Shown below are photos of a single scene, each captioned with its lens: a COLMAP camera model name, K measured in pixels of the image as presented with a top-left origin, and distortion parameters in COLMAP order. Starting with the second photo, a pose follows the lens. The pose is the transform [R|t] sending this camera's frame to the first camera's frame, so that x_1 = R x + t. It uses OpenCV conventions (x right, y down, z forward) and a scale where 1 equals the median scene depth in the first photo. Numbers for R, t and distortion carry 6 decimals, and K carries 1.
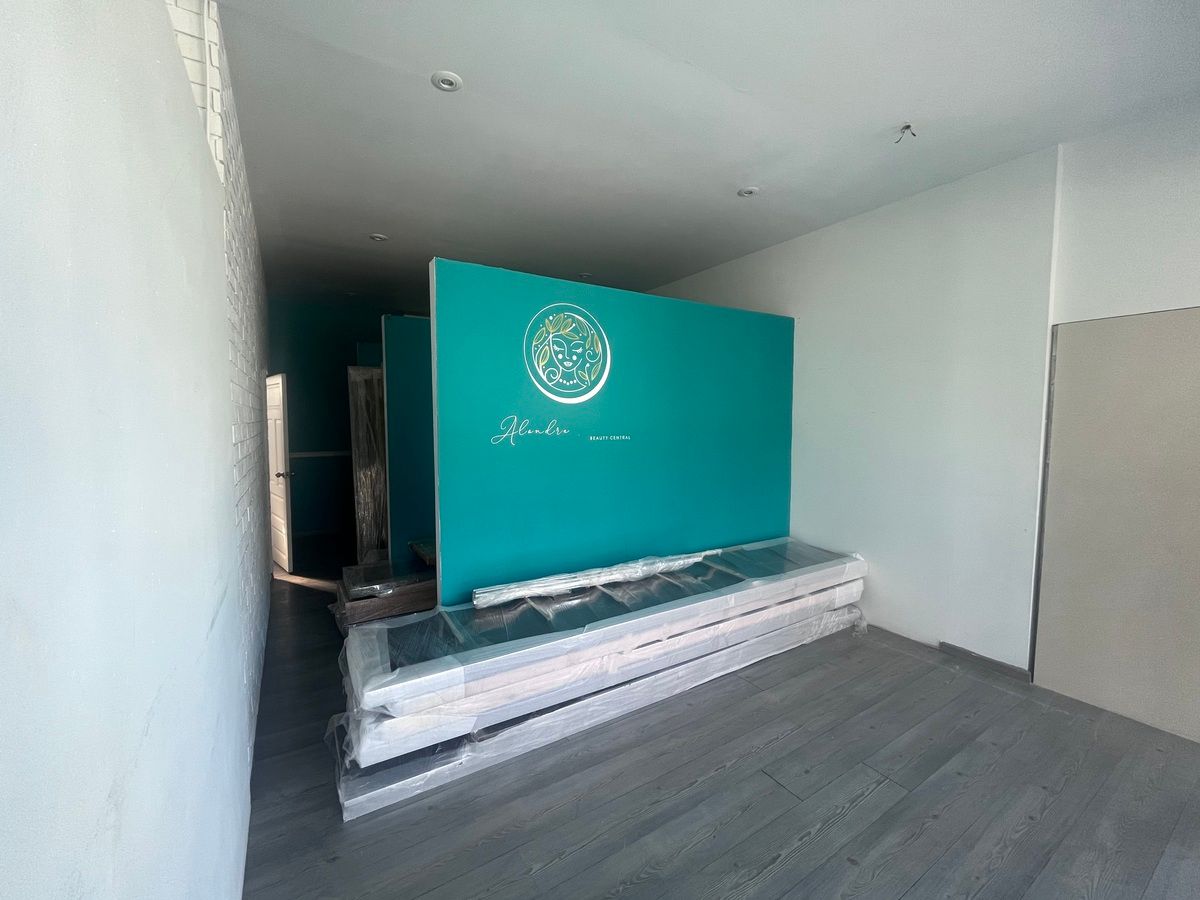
lens RADIAL K [[484.2, 0, 597.2], [0, 484.2, 450.3], [0, 0, 1]] dist [-0.003966, 0.000416]
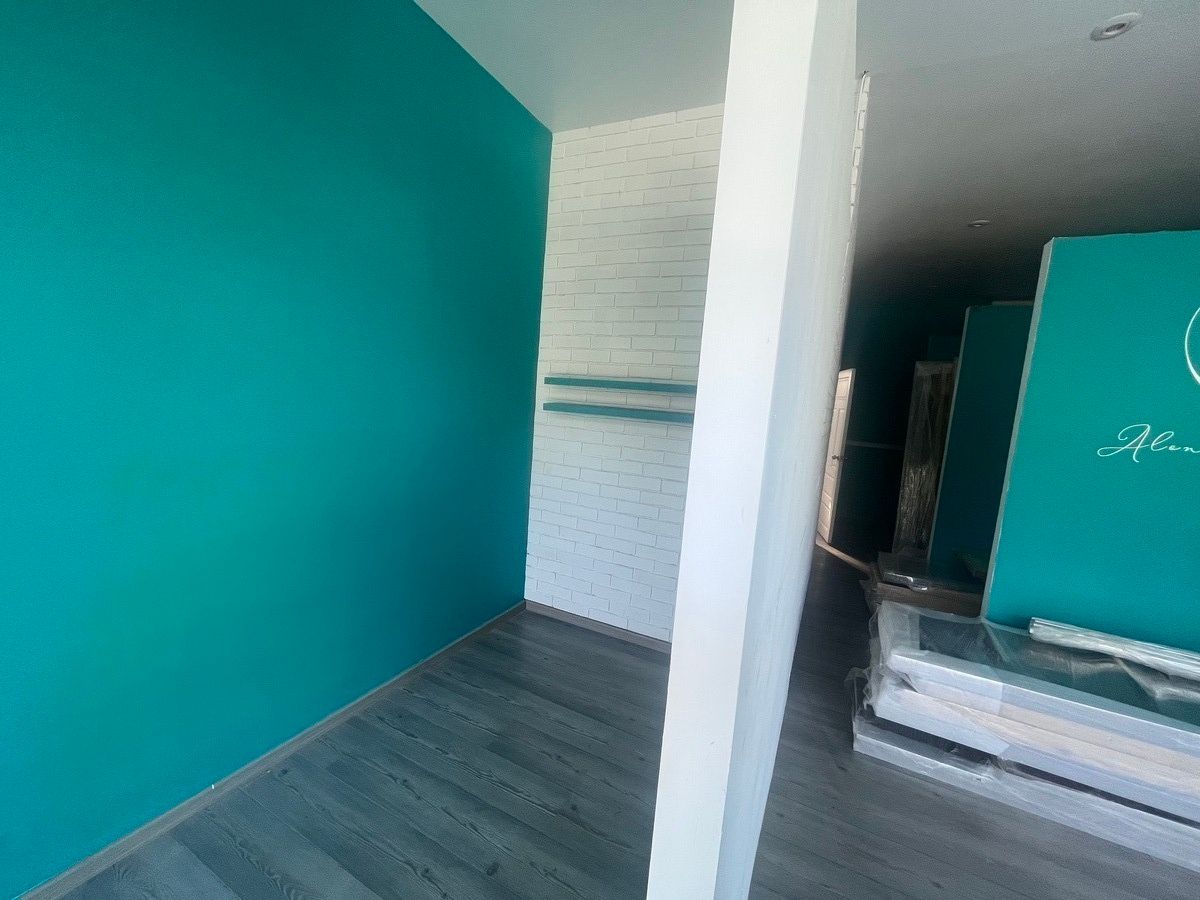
lens RADIAL K [[484.2, 0, 598.0], [0, 484.2, 447.1], [0, 0, 1]] dist [-0.003966, 0.000416]
pose [[0.512480, 0.137655, -0.847594, 0.038366], [-0.134044, 0.987791, 0.079377, 0.021570], [0.848172, 0.072936, 0.524675, -0.144676]]
